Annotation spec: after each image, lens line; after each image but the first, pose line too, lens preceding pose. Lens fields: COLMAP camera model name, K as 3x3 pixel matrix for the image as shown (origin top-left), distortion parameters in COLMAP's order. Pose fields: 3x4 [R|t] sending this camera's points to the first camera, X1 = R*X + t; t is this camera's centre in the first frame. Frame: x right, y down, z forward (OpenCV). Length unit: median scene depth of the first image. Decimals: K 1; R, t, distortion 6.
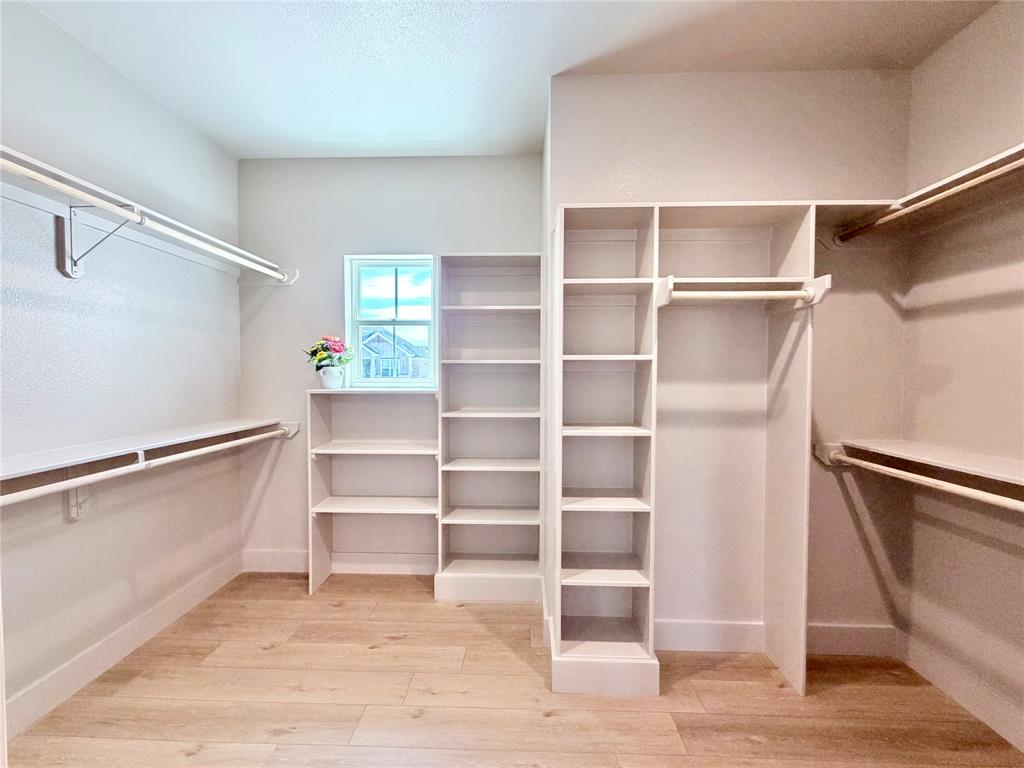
lens RADIAL K [[406.9, 0, 508.4], [0, 406.9, 383.7], [0, 0, 1]] dist [-0.001347, -0.000347]
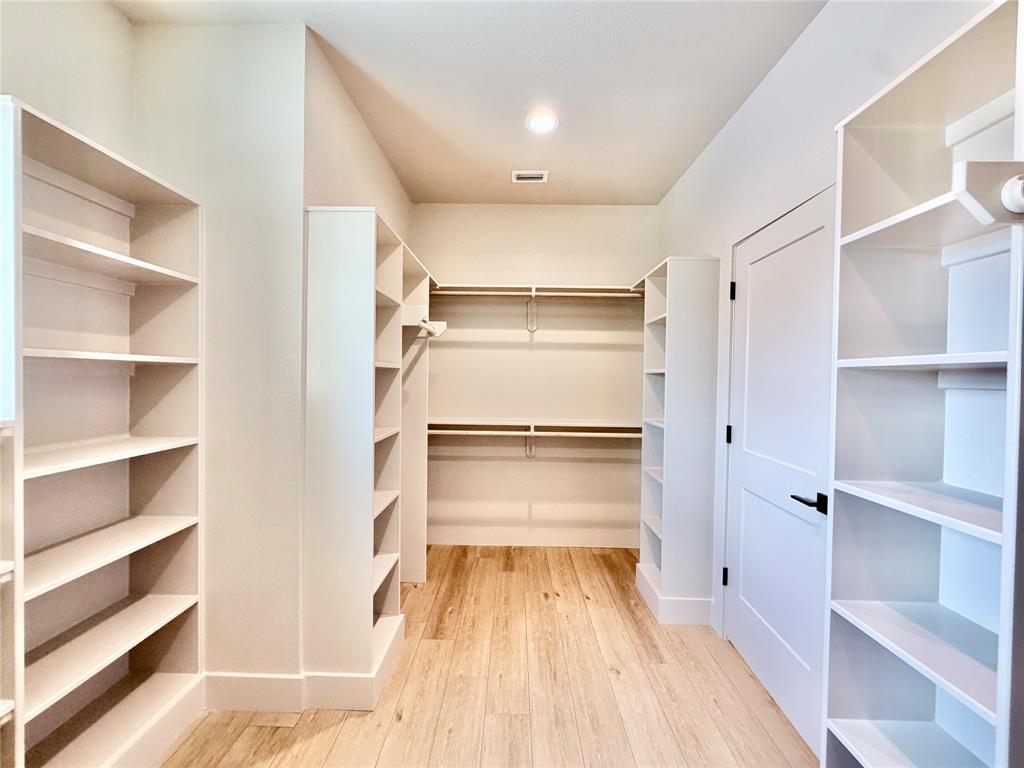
lens RADIAL K [[409.0, 0, 508.7], [0, 409.0, 382.4], [0, 0, 1]] dist [0.000679, 0.000127]
pose [[-0.017267, -0.011882, 0.999780, -0.736457], [0.014535, 0.999821, 0.012134, -0.021876], [-0.999745, 0.014742, -0.017091, 0.589585]]
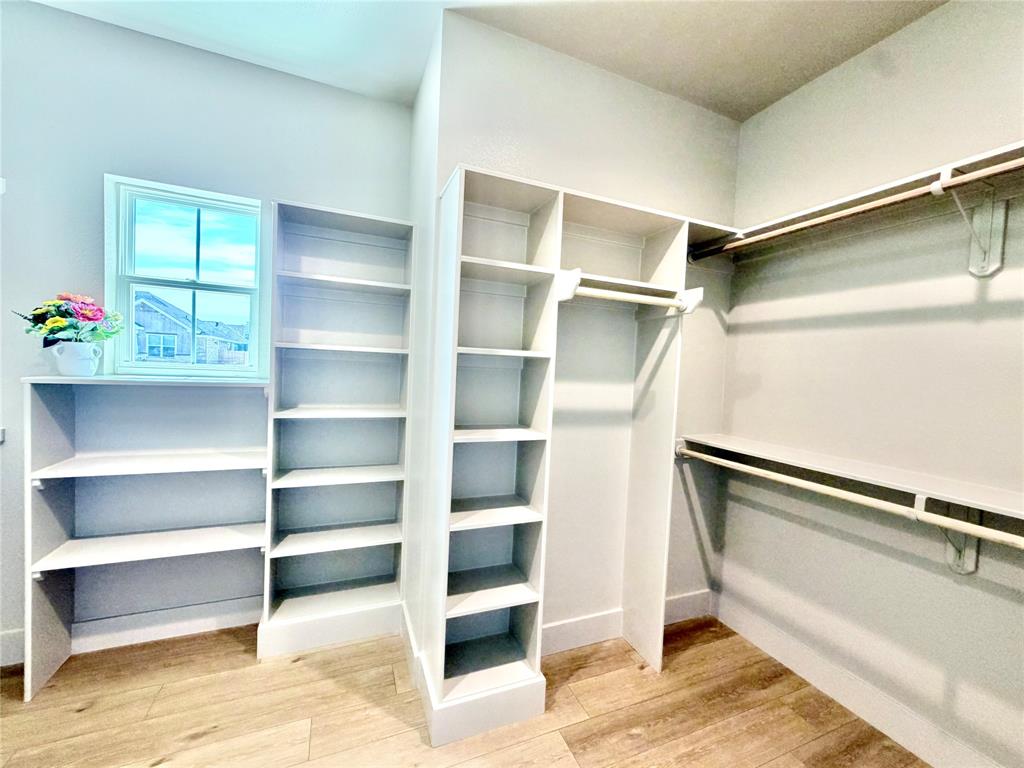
lens RADIAL K [[409.0, 0, 508.7], [0, 409.0, 382.4], [0, 0, 1]] dist [0.000679, 0.000127]
pose [[0.911558, 0.022073, 0.410578, -0.096294], [-0.031710, 0.999358, 0.016675, -0.012827], [-0.409947, -0.028220, 0.911673, 0.158860]]
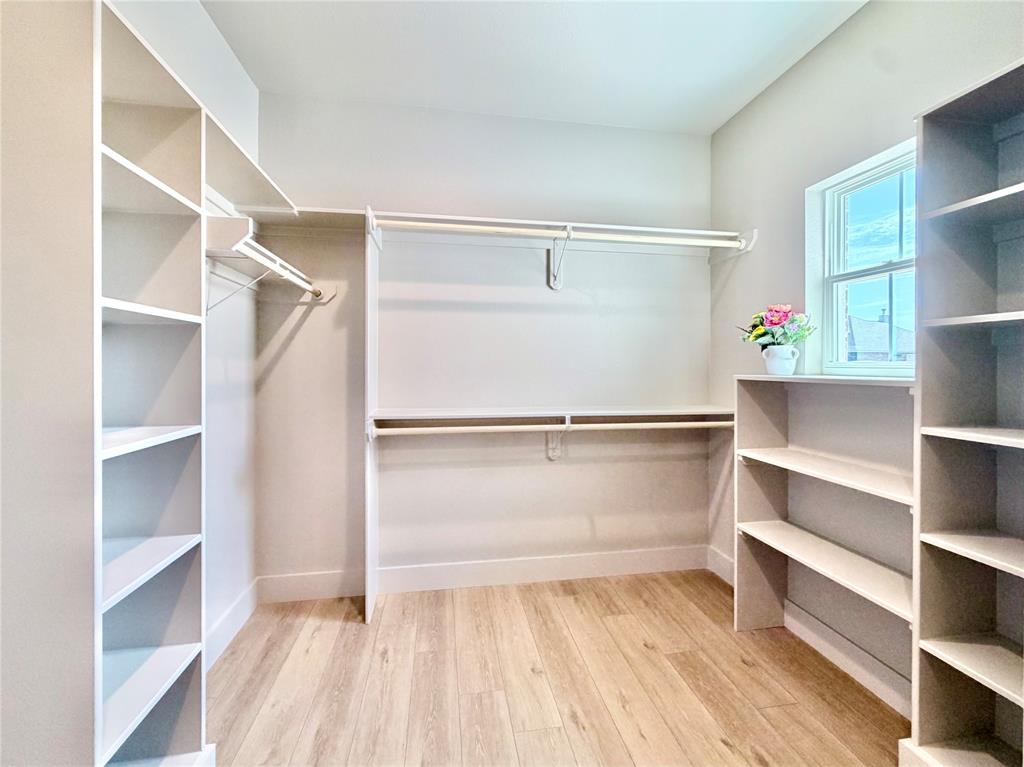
lens RADIAL K [[422.8, 0, 509.1], [0, 422.8, 366.3], [0, 0, 1]] dist [-0.000031, -0.000034]
pose [[0.190505, 0.000376, -0.981686, 0.304302], [-0.030197, 0.999529, -0.005477, 0.020553], [0.981222, 0.030687, 0.190426, 0.480196]]
